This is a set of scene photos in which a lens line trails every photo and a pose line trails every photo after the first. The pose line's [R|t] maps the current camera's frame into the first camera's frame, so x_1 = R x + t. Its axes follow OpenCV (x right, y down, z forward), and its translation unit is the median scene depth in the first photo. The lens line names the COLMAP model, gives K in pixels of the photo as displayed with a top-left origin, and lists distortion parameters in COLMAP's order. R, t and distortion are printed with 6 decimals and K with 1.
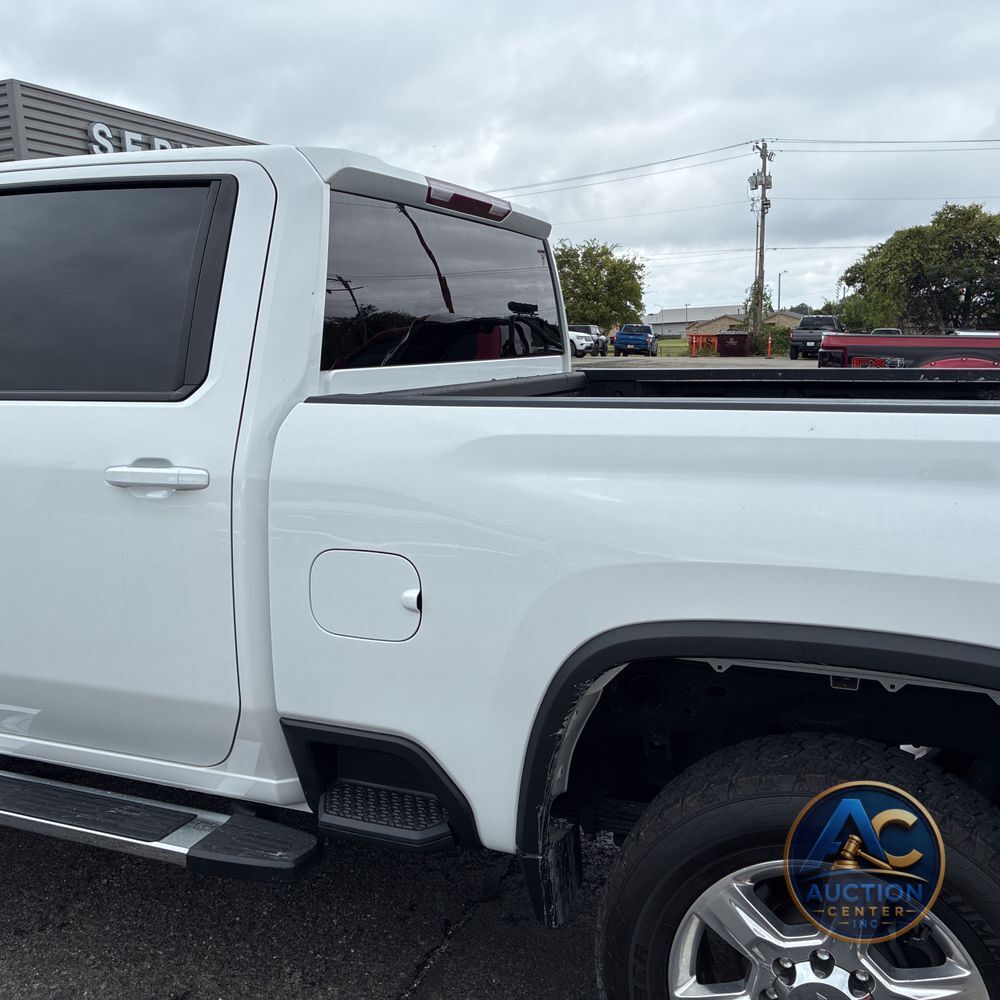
lens RADIAL K [[1012.7, 0, 492.6], [0, 1012.7, 492.8], [0, 0, 1]] dist [0.023444, 0.000000]
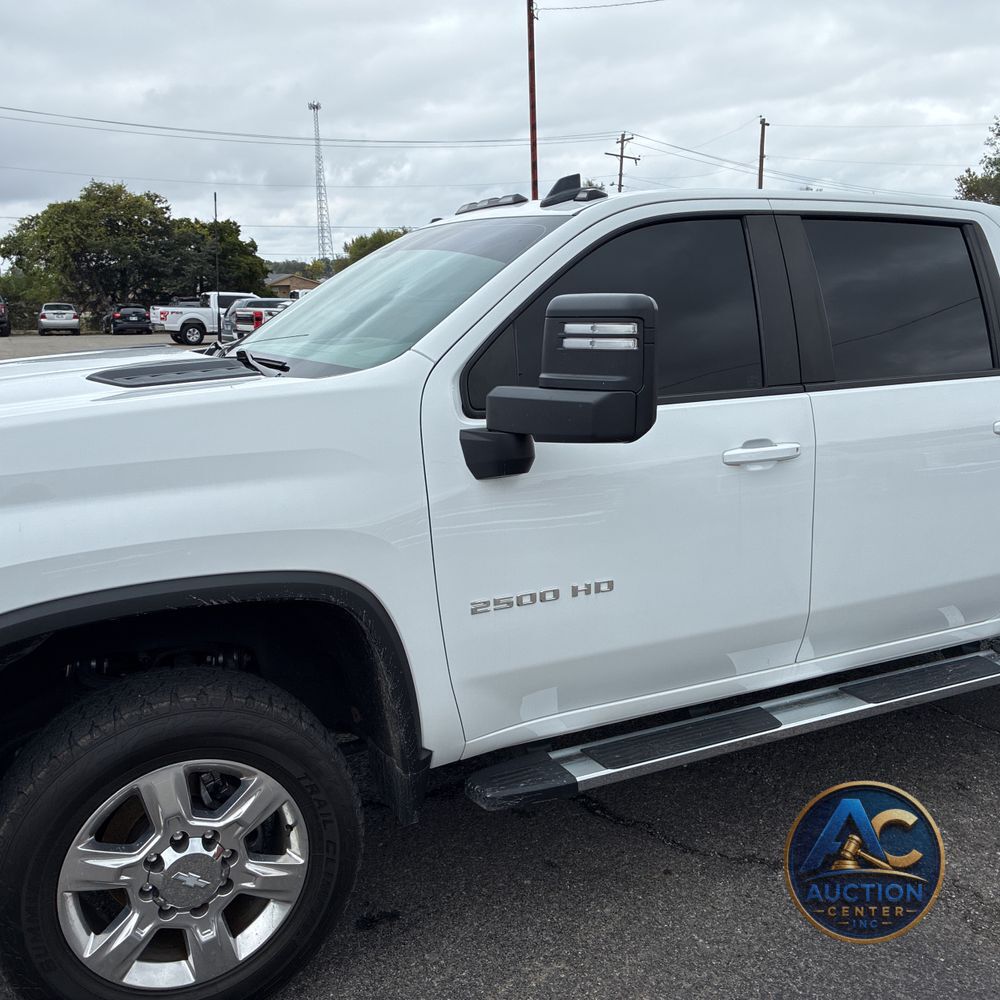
lens RADIAL K [[1012.7, 0, 481.9], [0, 1012.7, 496.3], [0, 0, 1]] dist [0.023444, 0.000000]
pose [[0.664905, -0.141767, 0.733351, -0.087278], [0.120167, 0.989336, 0.082301, -0.006162], [-0.737198, 0.033402, 0.674850, 0.027599]]
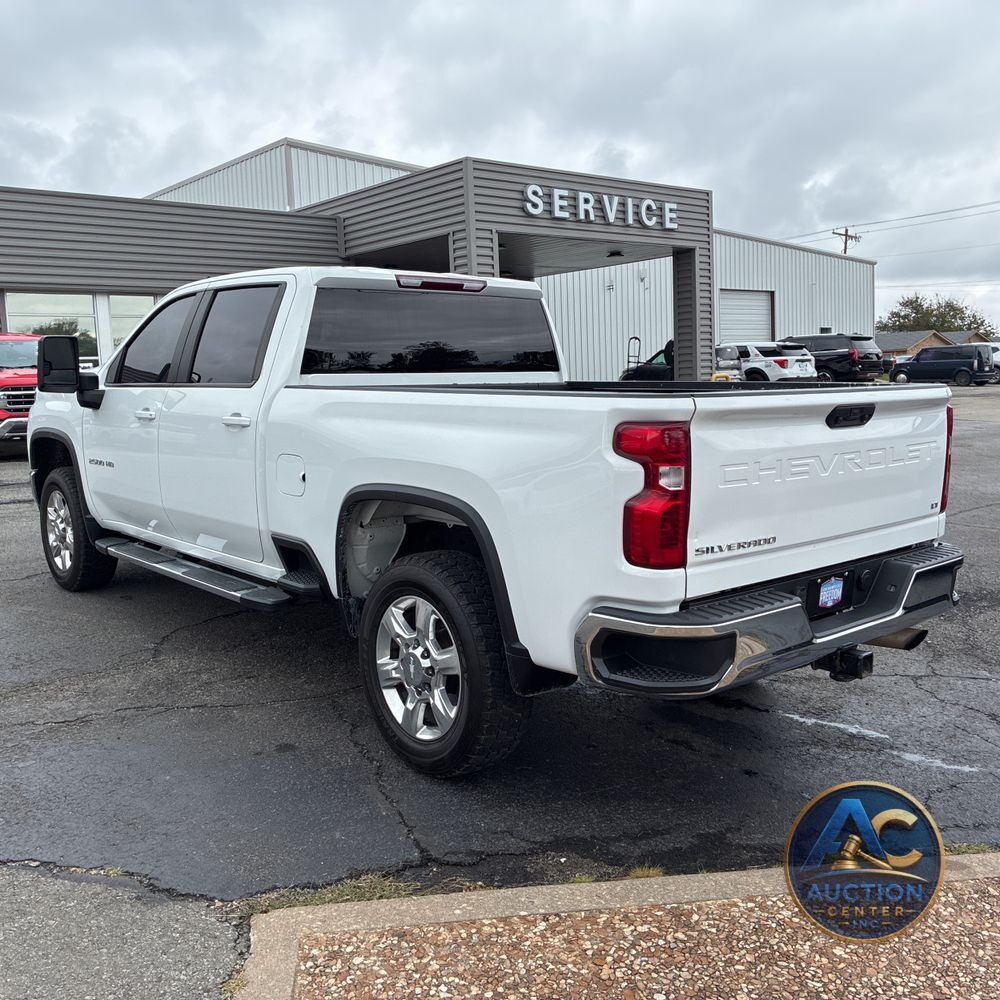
lens RADIAL K [[1012.7, 0, 511.0], [0, 1012.7, 492.8], [0, 0, 1]] dist [0.023444, 0.000000]
pose [[0.899792, 0.059654, -0.432221, 0.050030], [-0.069997, 0.997515, -0.008045, 0.004912], [0.430667, 0.037493, 0.901732, -0.030986]]
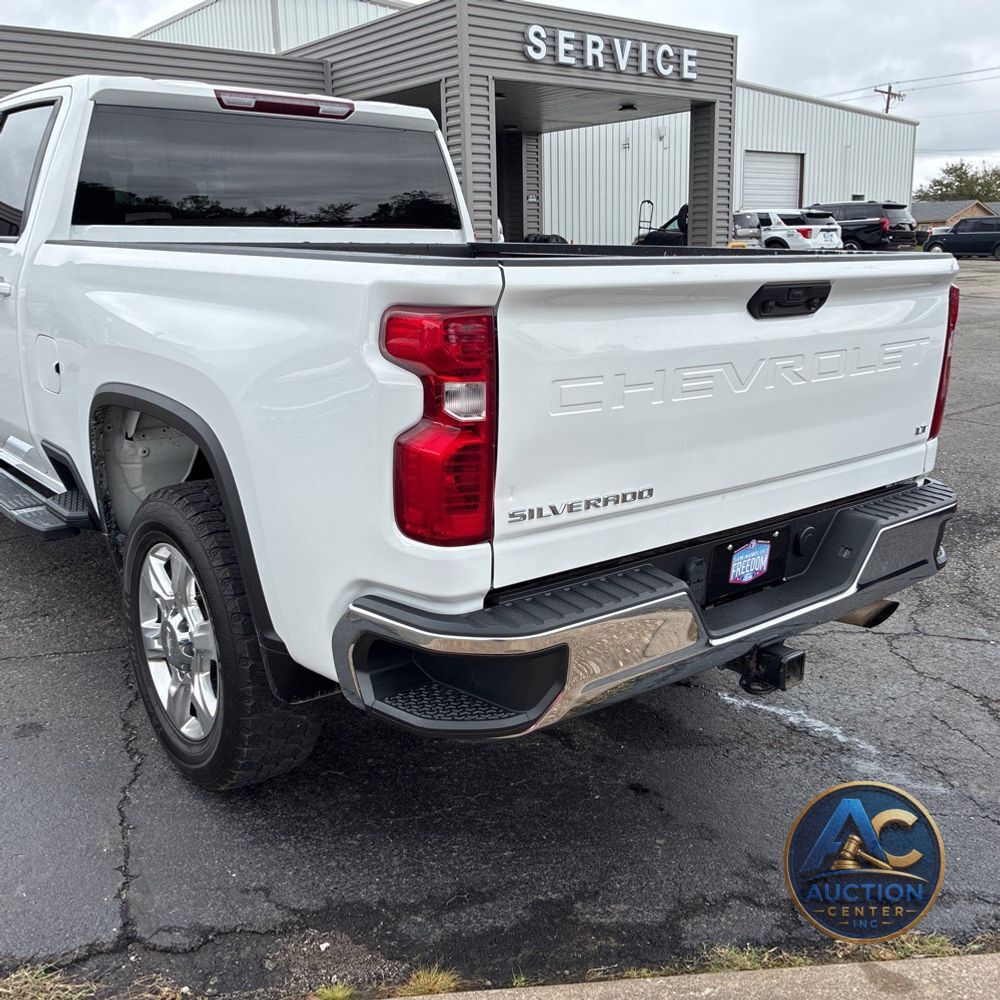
lens RADIAL K [[1012.7, 0, 495.5], [0, 1012.7, 488.8], [0, 0, 1]] dist [0.023444, 0.000000]
pose [[0.882665, 0.134634, -0.450307, 0.050501], [-0.091048, 0.988926, 0.117203, 0.001697], [0.461100, -0.062451, 0.885148, -0.005144]]
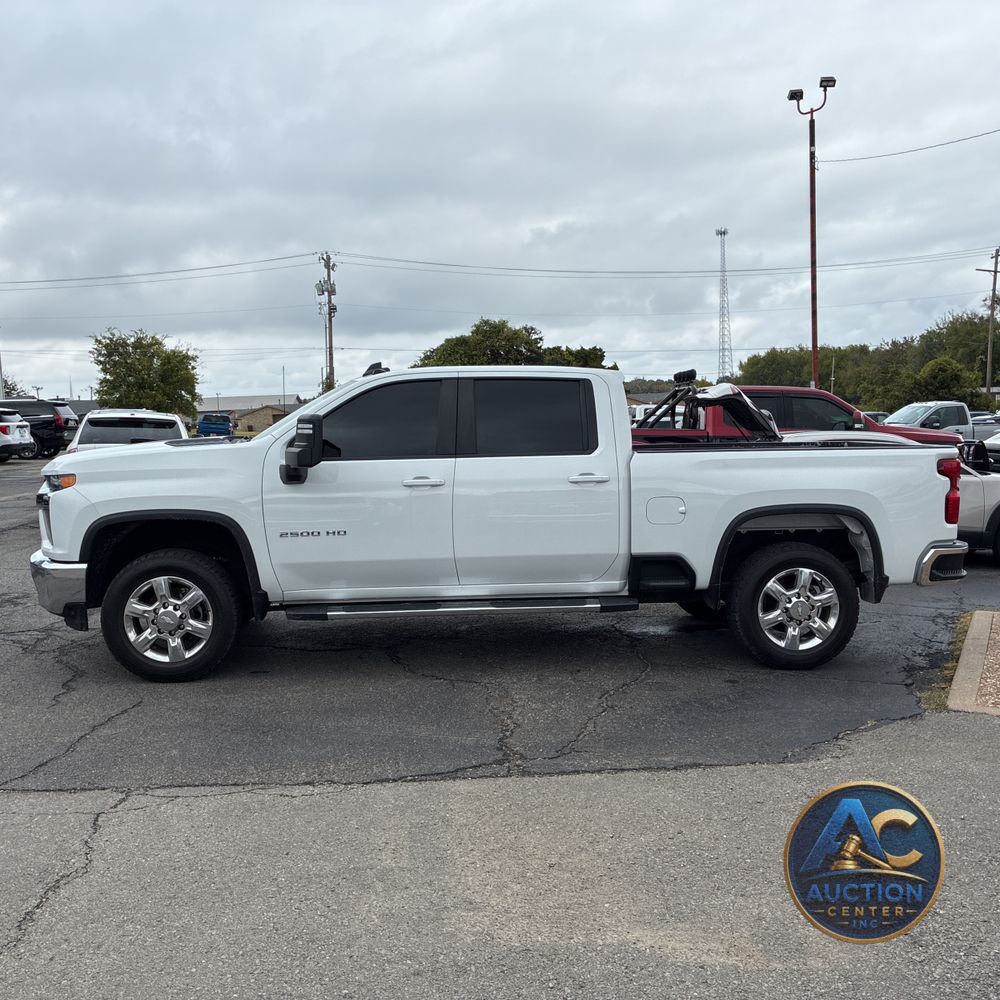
lens RADIAL K [[1012.7, 0, 498.5], [0, 1012.7, 501.9], [0, 0, 1]] dist [0.023444, 0.000000]
pose [[0.893112, -0.035941, 0.448396, -0.084346], [0.070465, 0.995675, -0.060543, 0.009459], [-0.444281, 0.085668, 0.891782, -0.068101]]
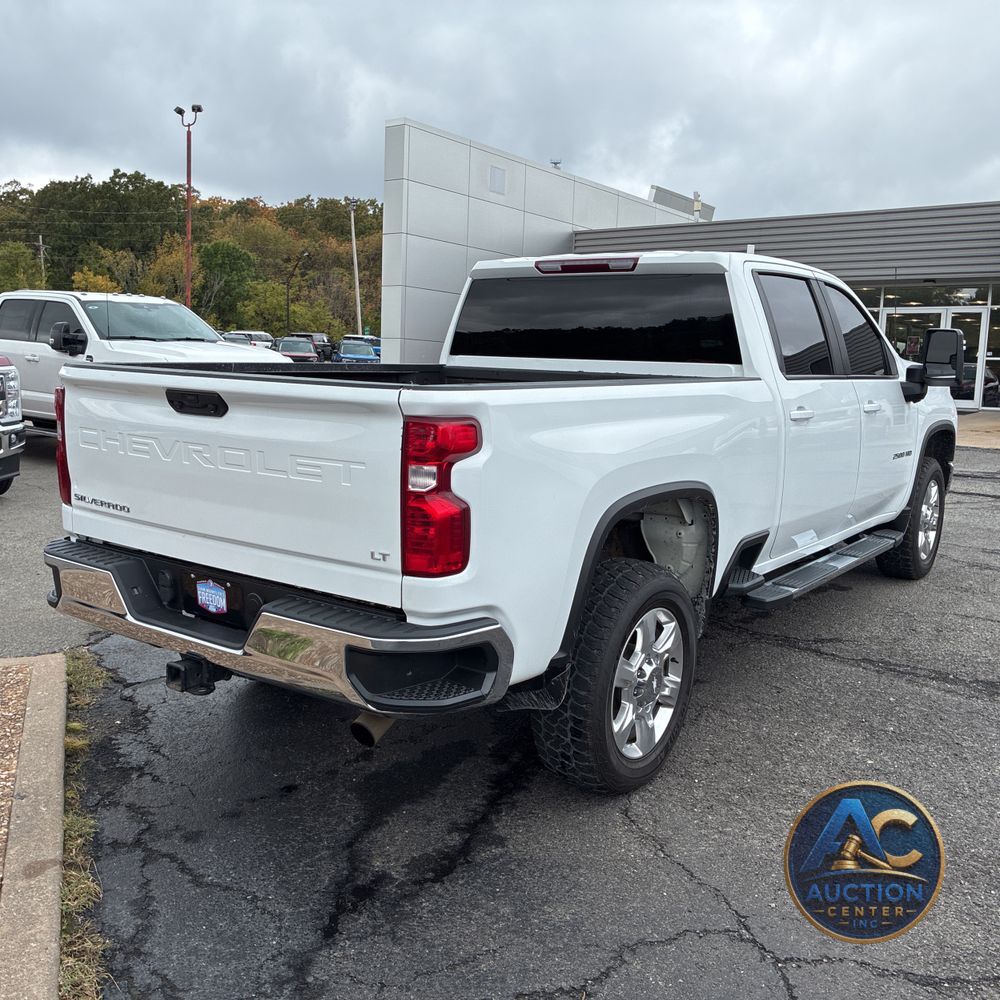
lens RADIAL K [[1012.7, 0, 493.3], [0, 1012.7, 493.1], [0, 0, 1]] dist [0.023444, 0.000000]
pose [[-0.230008, 0.147369, -0.961966, 0.097268], [-0.174671, 0.966165, 0.189776, -0.012148], [0.957385, 0.211677, -0.196485, 0.071894]]
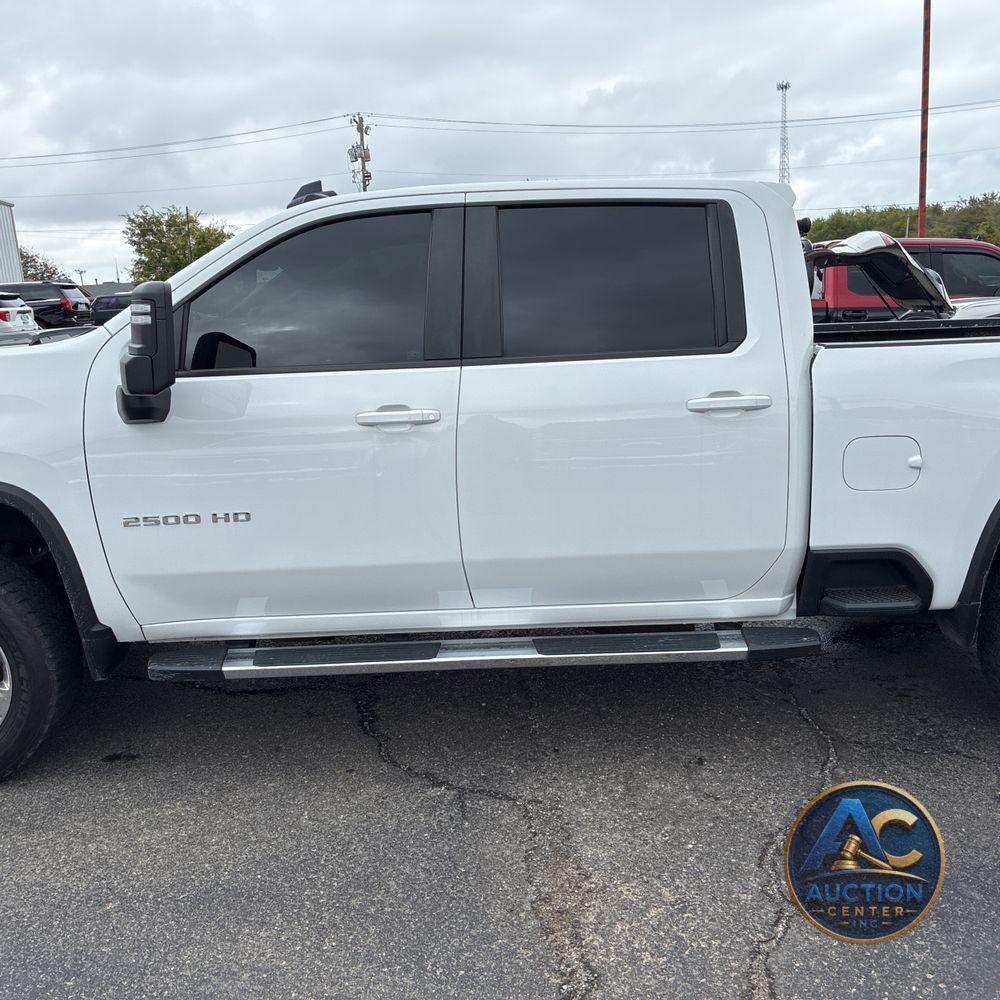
lens RADIAL K [[1012.7, 0, 492.1], [0, 1012.7, 494.2], [0, 0, 1]] dist [0.023444, 0.000000]
pose [[0.916917, -0.095352, 0.387519, -0.054183], [0.083493, 0.995382, 0.047367, 0.000651], [-0.390246, -0.011076, 0.920644, -0.009675]]
